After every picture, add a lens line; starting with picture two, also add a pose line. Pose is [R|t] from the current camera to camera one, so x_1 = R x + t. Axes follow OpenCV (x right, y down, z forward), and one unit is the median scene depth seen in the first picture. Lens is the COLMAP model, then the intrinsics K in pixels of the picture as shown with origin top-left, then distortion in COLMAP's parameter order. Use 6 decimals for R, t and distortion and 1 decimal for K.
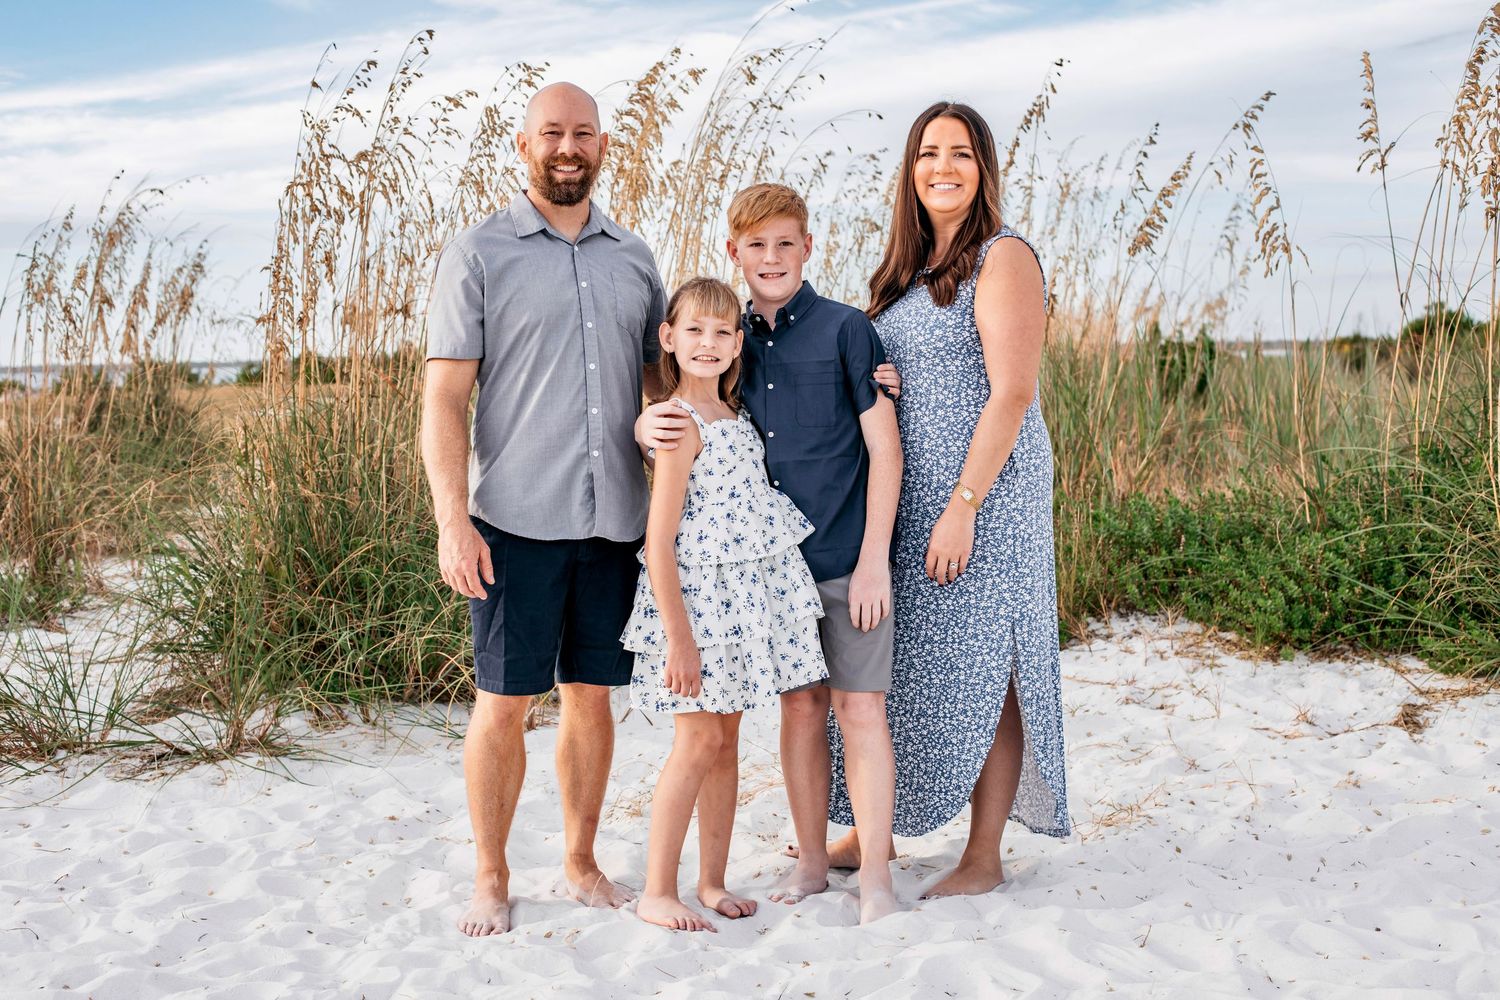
lens RADIAL K [[2376.0, 0, 748.1], [0, 2376.0, 557.3], [0, 0, 1]] dist [-0.109417, 0.273606]
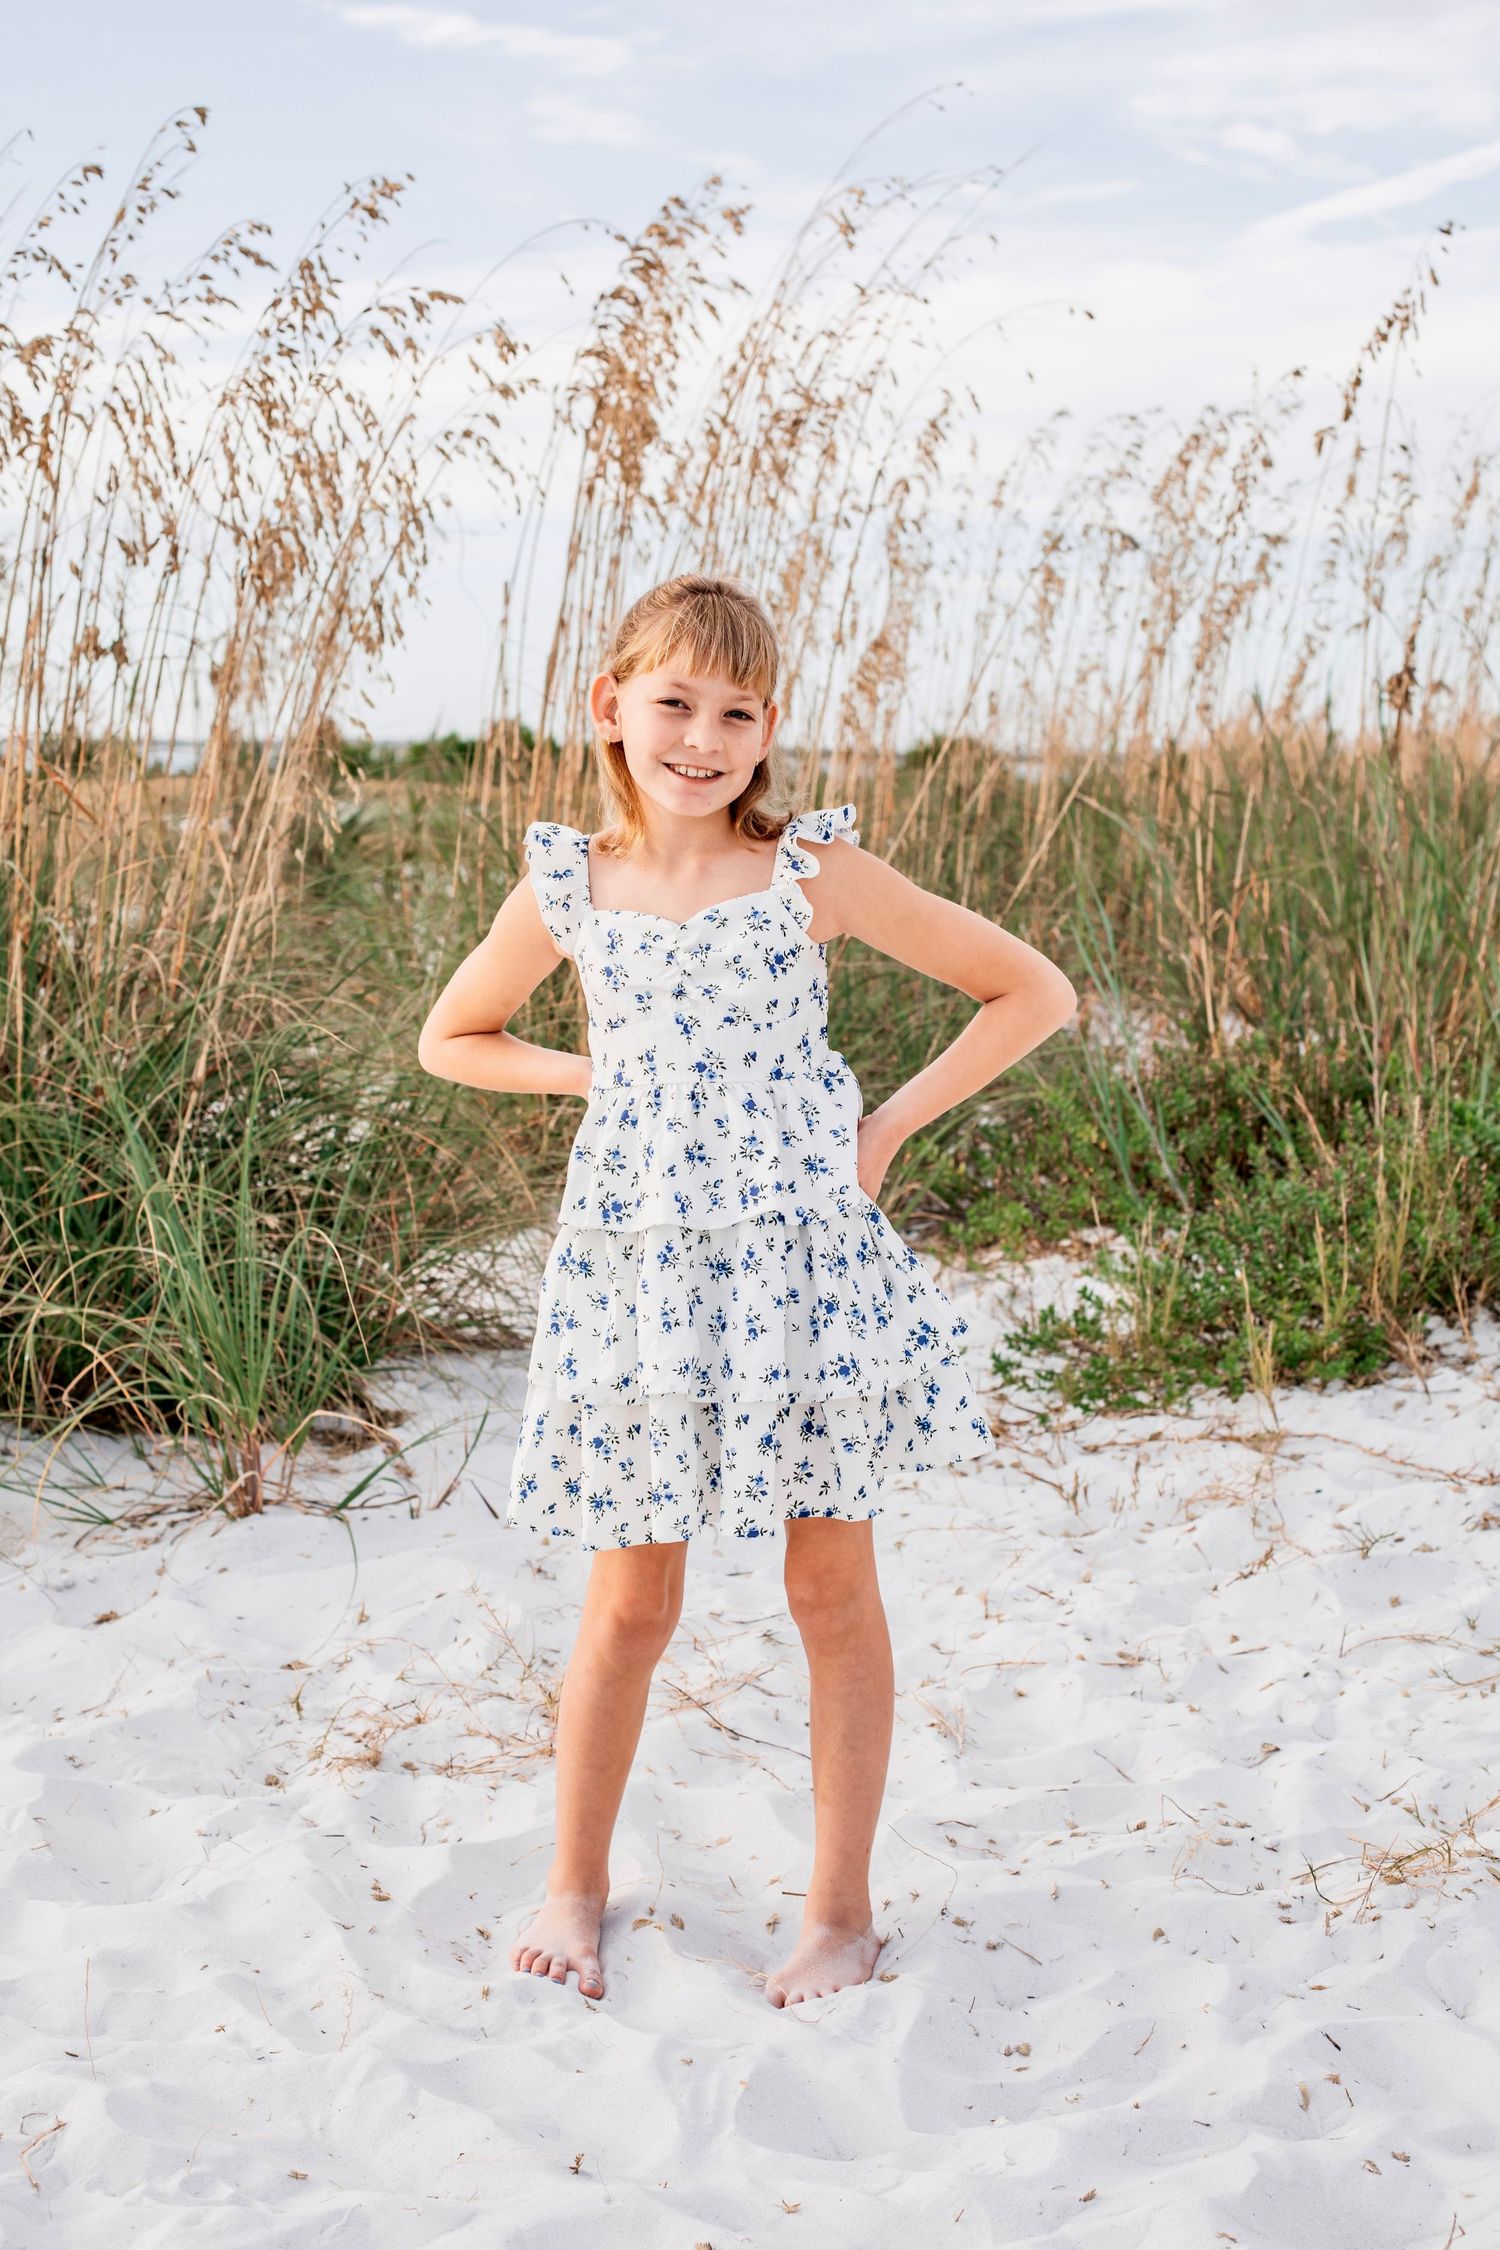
lens RADIAL K [[3564.1, 0, 750.0], [0, 3564.1, 1125.0], [0, 0, 1]] dist [-0.109417, 0.273606]
pose [[0.996279, 0.045720, -0.073066, 0.053577], [-0.044317, 0.998803, 0.020707, -0.023659], [0.073925, -0.017392, 0.997112, 0.246456]]
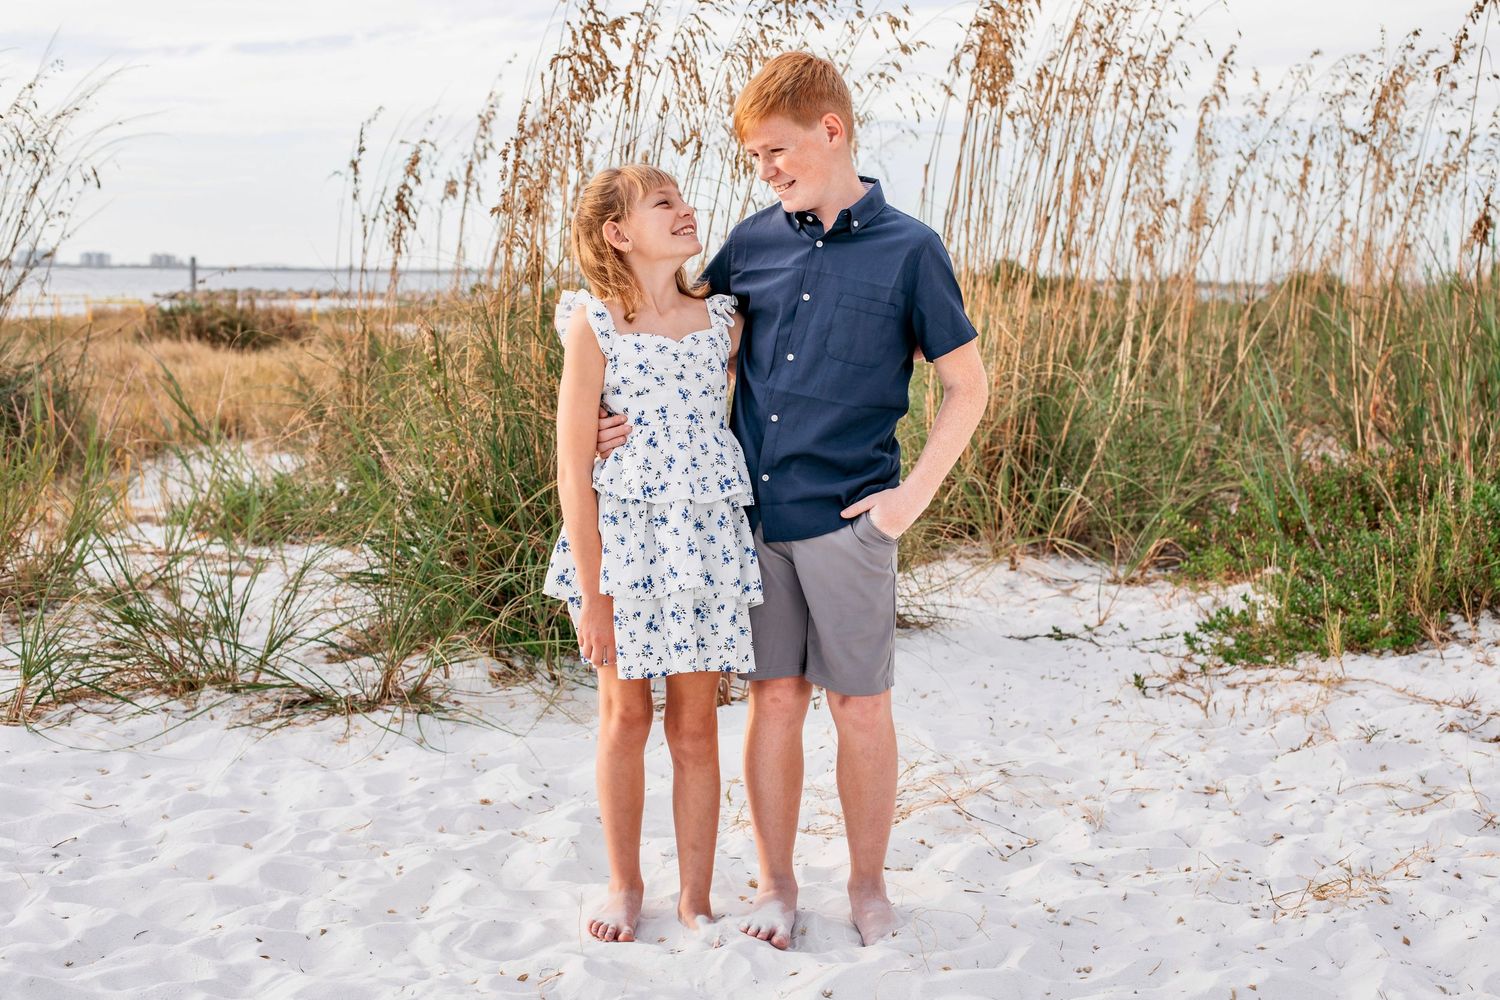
lens RADIAL K [[2453.6, 0, 753.0], [0, 2453.6, 564.2], [0, 0, 1]] dist [-0.097045, -0.208581]
pose [[0.967050, 0.065584, -0.245996, 0.114108], [-0.057865, 0.997582, 0.038484, -0.009736], [0.247925, -0.022981, 0.968507, 0.141682]]
